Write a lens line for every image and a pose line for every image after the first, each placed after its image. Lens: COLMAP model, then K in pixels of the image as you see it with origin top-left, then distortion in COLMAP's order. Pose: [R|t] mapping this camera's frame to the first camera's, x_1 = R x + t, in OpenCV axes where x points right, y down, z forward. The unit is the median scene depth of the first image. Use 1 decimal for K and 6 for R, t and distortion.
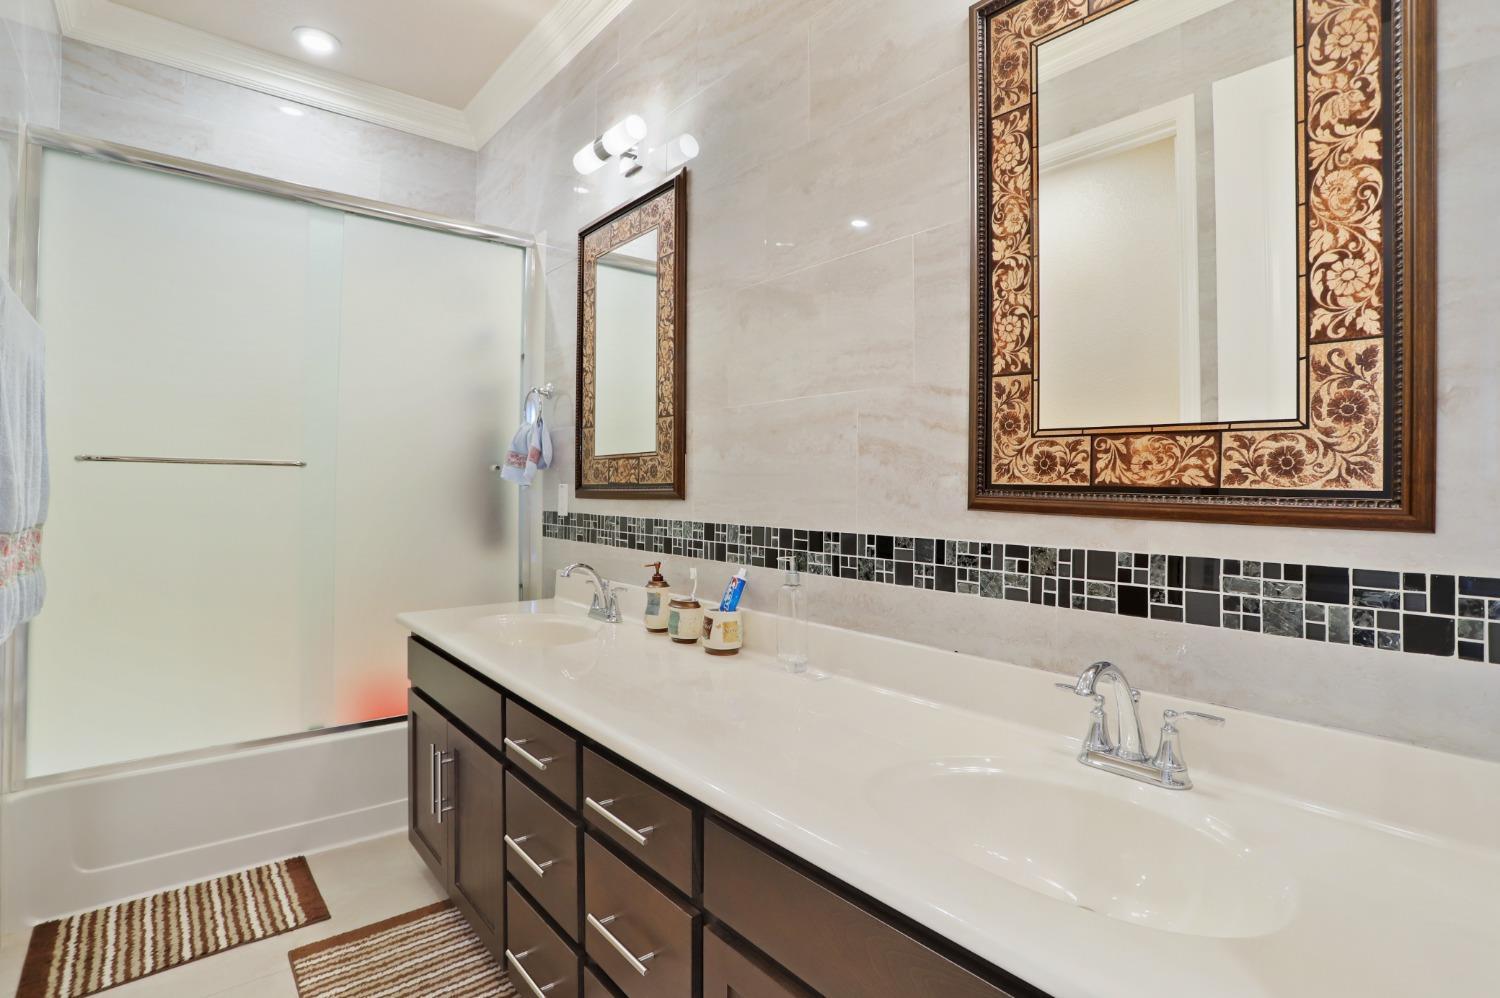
lens RADIAL K [[755.1, 0, 750.2], [0, 755.1, 493.7], [0, 0, 1]] dist [-0.042232, 0.014157]
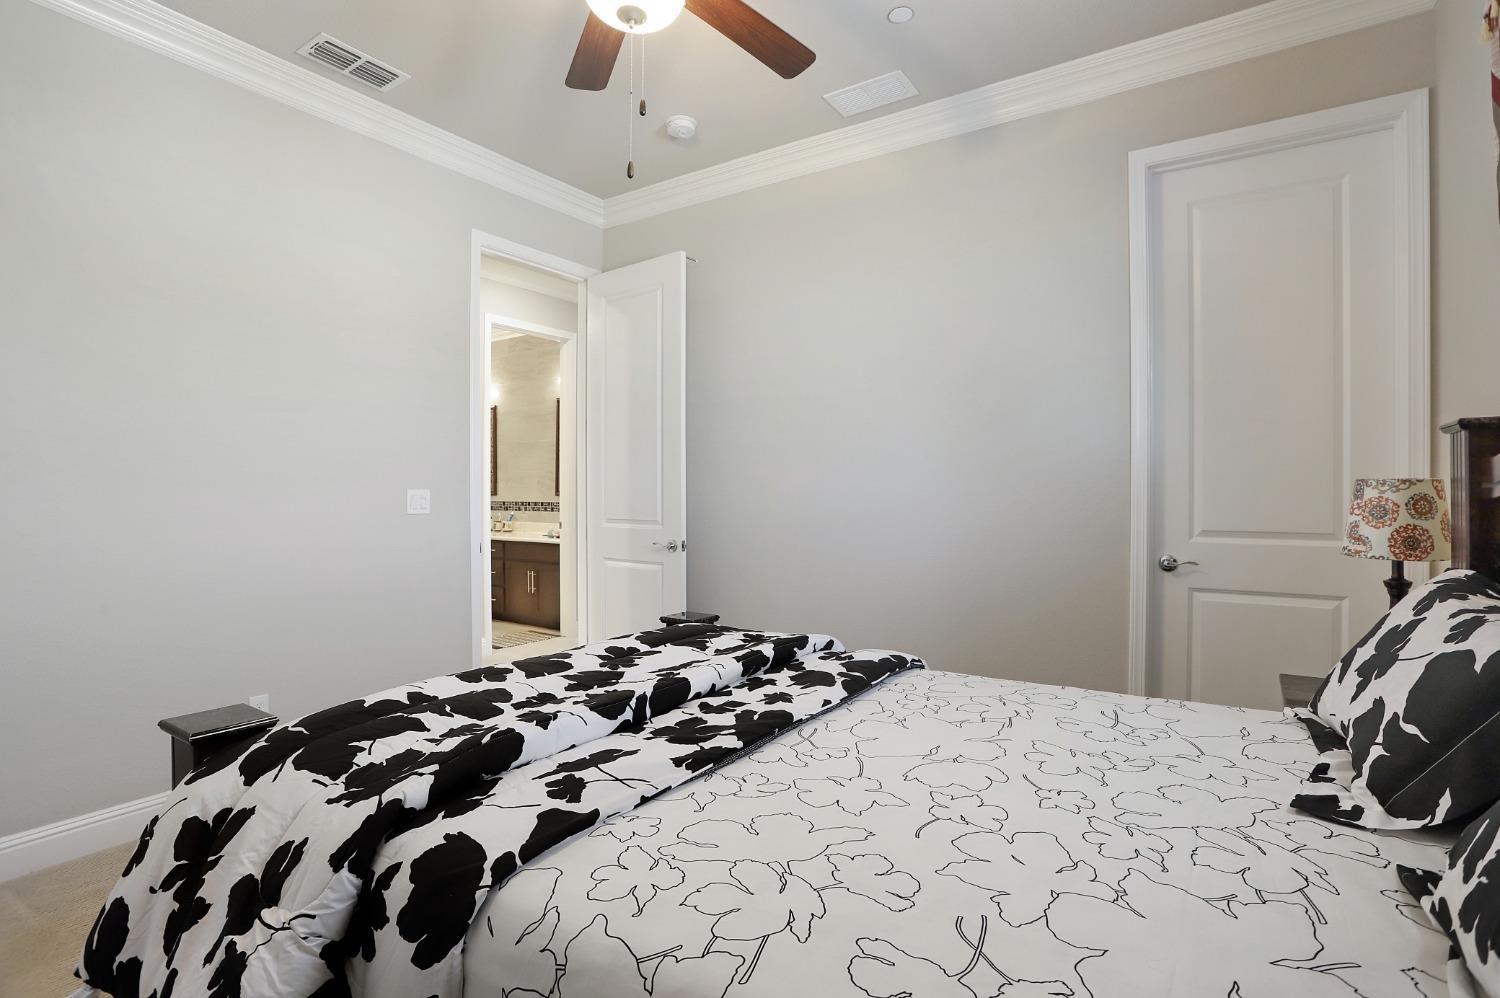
lens RADIAL K [[755.1, 0, 749.2], [0, 755.1, 496.9], [0, 0, 1]] dist [-0.042232, 0.014157]
pose [[0.957791, -0.006949, 0.287382, 0.055250], [0.007268, 0.999974, -0.000044, 0.029933], [-0.287374, 0.002131, 0.957816, -3.742557]]
